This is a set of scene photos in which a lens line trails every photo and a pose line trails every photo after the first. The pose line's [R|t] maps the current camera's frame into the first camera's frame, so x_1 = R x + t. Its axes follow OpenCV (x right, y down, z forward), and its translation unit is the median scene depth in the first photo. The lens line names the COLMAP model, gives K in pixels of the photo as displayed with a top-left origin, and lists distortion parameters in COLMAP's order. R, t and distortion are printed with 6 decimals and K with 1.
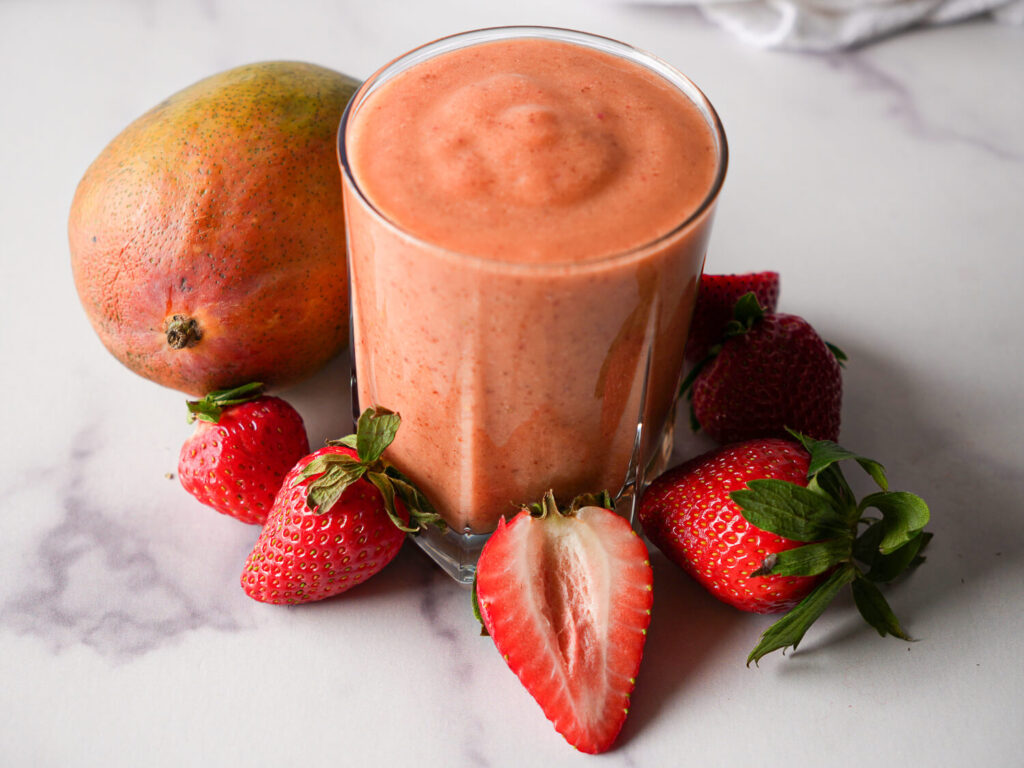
lens RADIAL K [[1864.2, 0, 493.0], [0, 1864.2, 399.1], [0, 0, 1]] dist [0.143973, 0.000000]
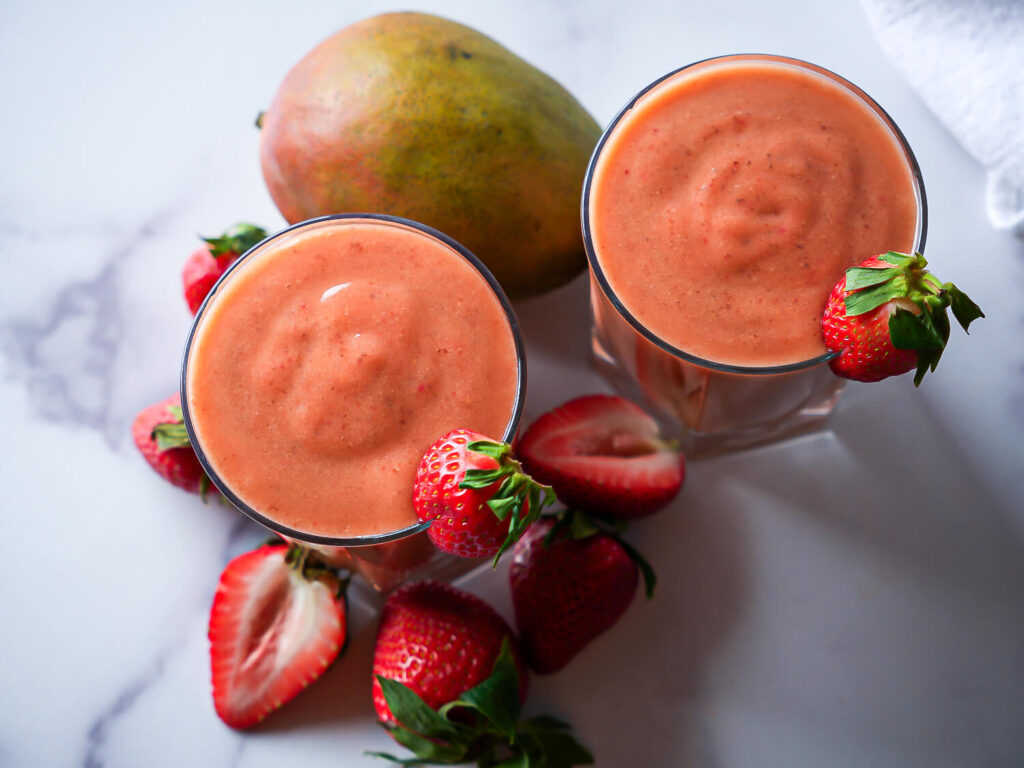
lens RADIAL K [[1776.7, 0, 503.1], [0, 1776.7, 376.4], [0, 0, 1]] dist [0.083399, 0.000000]
pose [[0.723678, 0.646443, -0.241665, 0.328039], [-0.456666, 0.711086, 0.534614, -0.710724], [0.517442, -0.276529, 0.809806, 0.166873]]
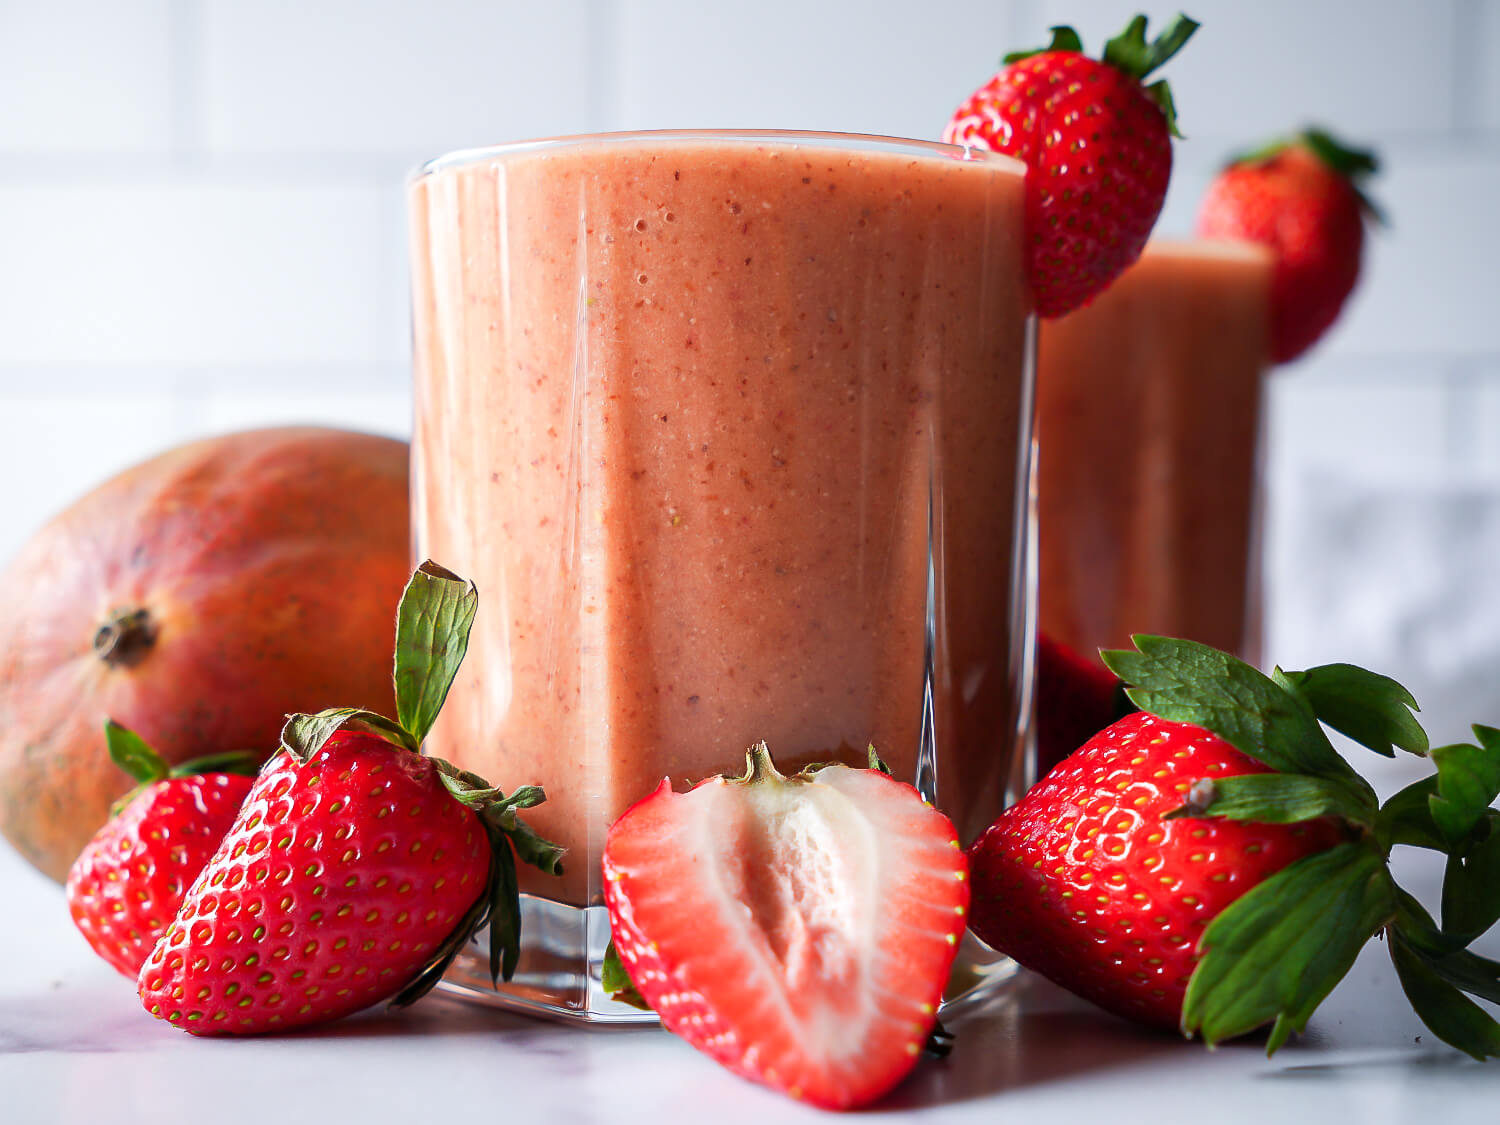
lens RADIAL K [[2602.5, 0, 756.4], [0, 2602.5, 567.5], [0, 0, 1]] dist [0.083399, 0.000000]
pose [[0.998148, -0.027820, -0.054106, 0.069547], [-0.019637, 0.694410, -0.719311, 0.532001], [0.057583, 0.719041, 0.692578, 0.472308]]
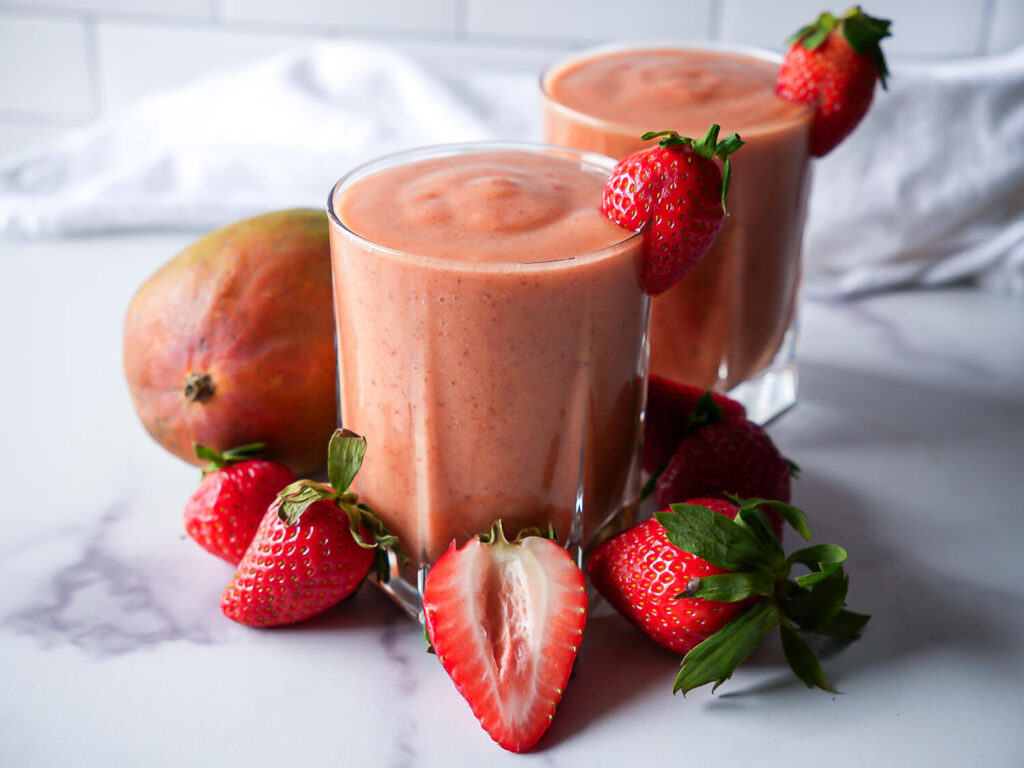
lens RADIAL K [[1712.6, 0, 508.8], [0, 1712.6, 379.6], [0, 0, 1]] dist [0.049210, 0.000000]
pose [[0.993354, 0.039064, -0.108265, 0.142792], [-0.071465, 0.946690, -0.314118, 0.288123], [0.090223, 0.319768, 0.943190, 0.024002]]
